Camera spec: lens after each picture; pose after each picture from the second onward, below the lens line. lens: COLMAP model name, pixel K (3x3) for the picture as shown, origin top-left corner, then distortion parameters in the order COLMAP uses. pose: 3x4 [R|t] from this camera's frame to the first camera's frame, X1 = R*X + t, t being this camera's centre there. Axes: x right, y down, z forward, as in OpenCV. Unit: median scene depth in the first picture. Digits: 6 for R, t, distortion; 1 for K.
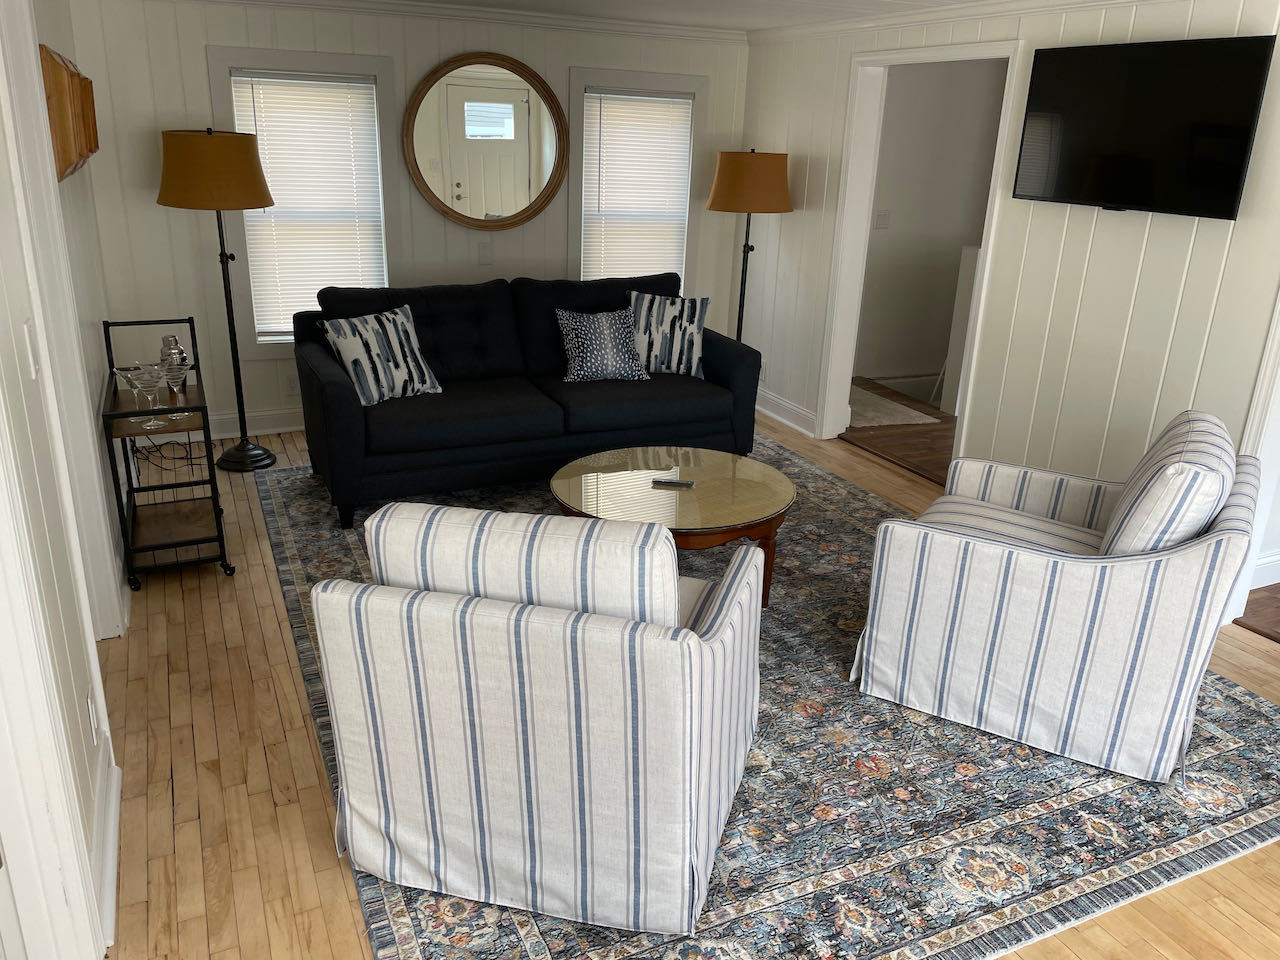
lens RADIAL K [[979.6, 0, 632.0], [0, 979.6, 480.3], [0, 0, 1]] dist [0.079908, -0.124950]
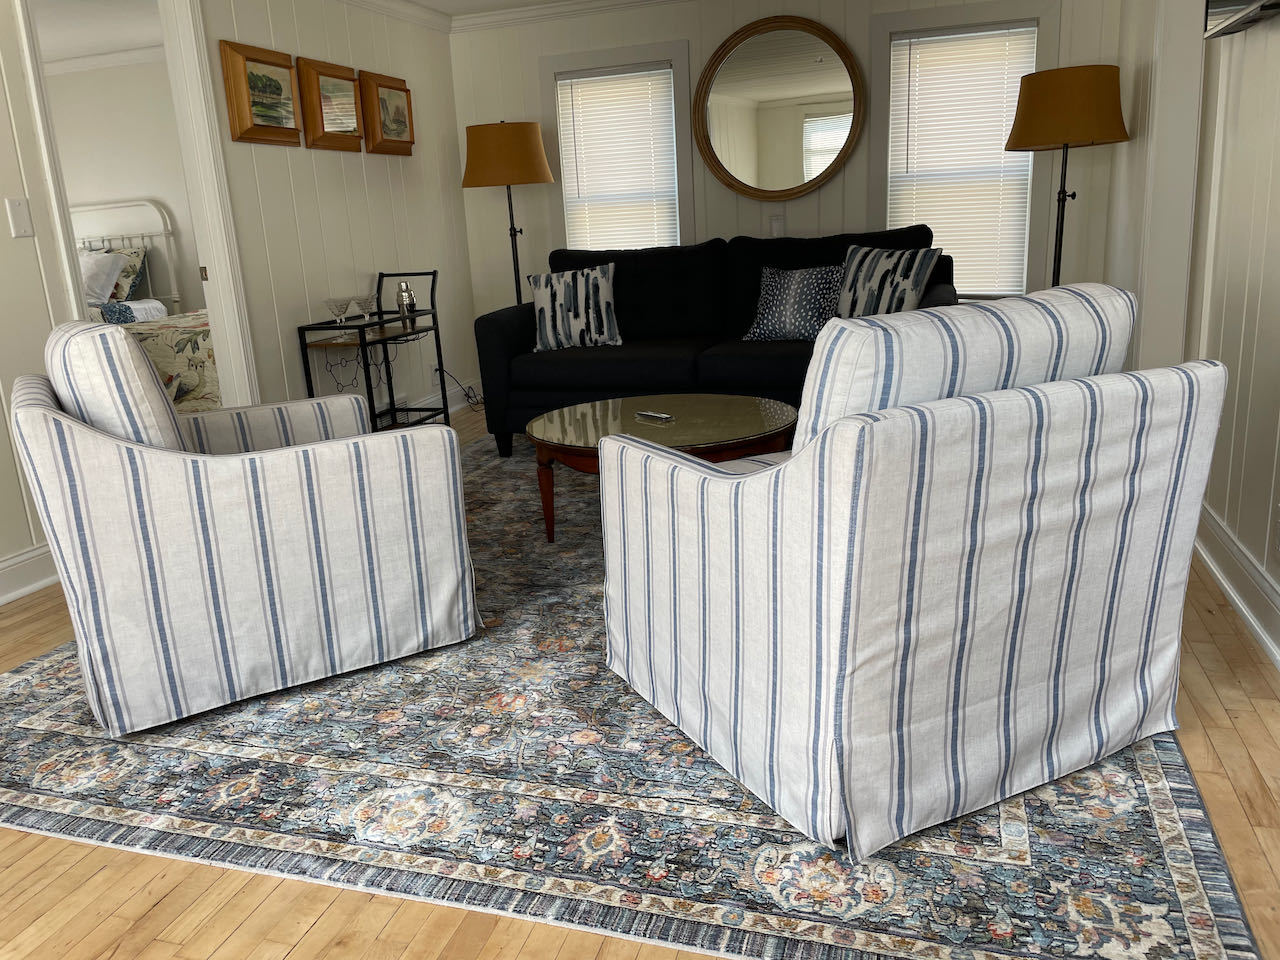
lens RADIAL K [[979.6, 0, 632.0], [0, 979.6, 480.3], [0, 0, 1]] dist [0.079908, -0.124950]
pose [[0.727806, 0.103569, -0.677918, 0.529136], [-0.154850, 0.987819, -0.015332, 0.064484], [0.668072, 0.116134, 0.734978, 0.277742]]
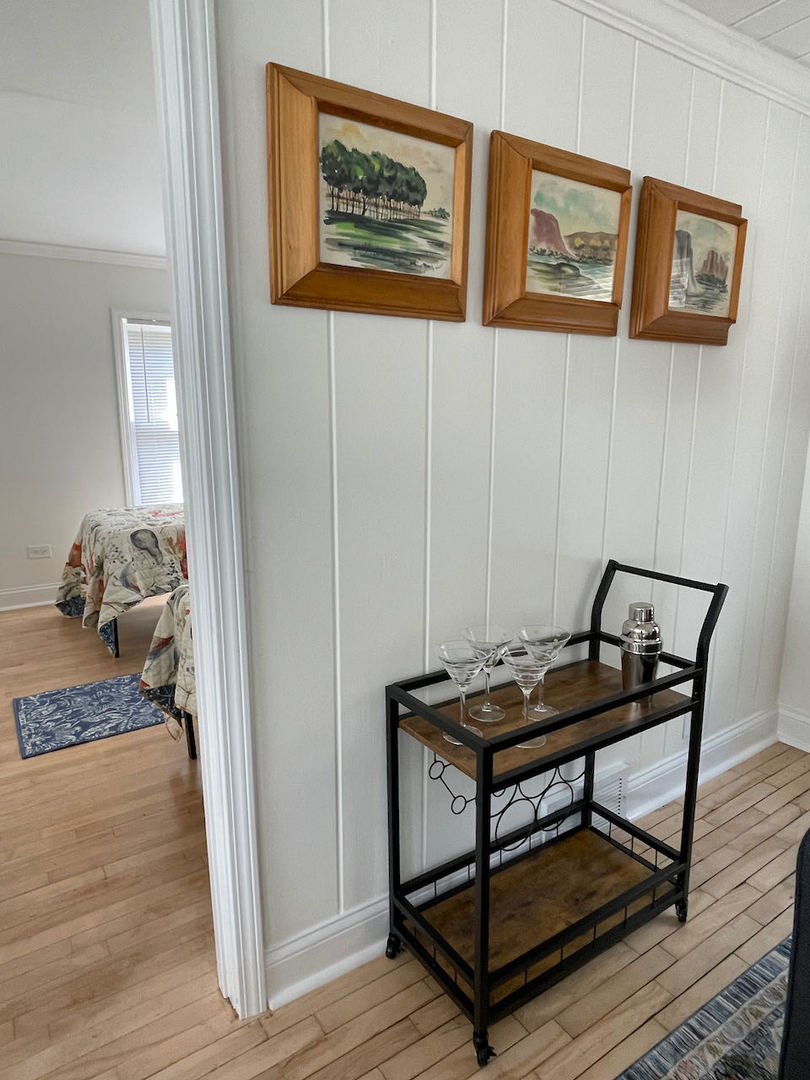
lens RADIAL K [[653.7, 0, 405.0], [0, 653.7, 540.0], [0, 0, 1]] dist [0.003296, 0.000659]
pose [[0.142600, 0.152639, -0.977940, -0.104643], [-0.325704, 0.940247, 0.099262, -0.153515], [0.934656, 0.304365, 0.183794, 0.695139]]
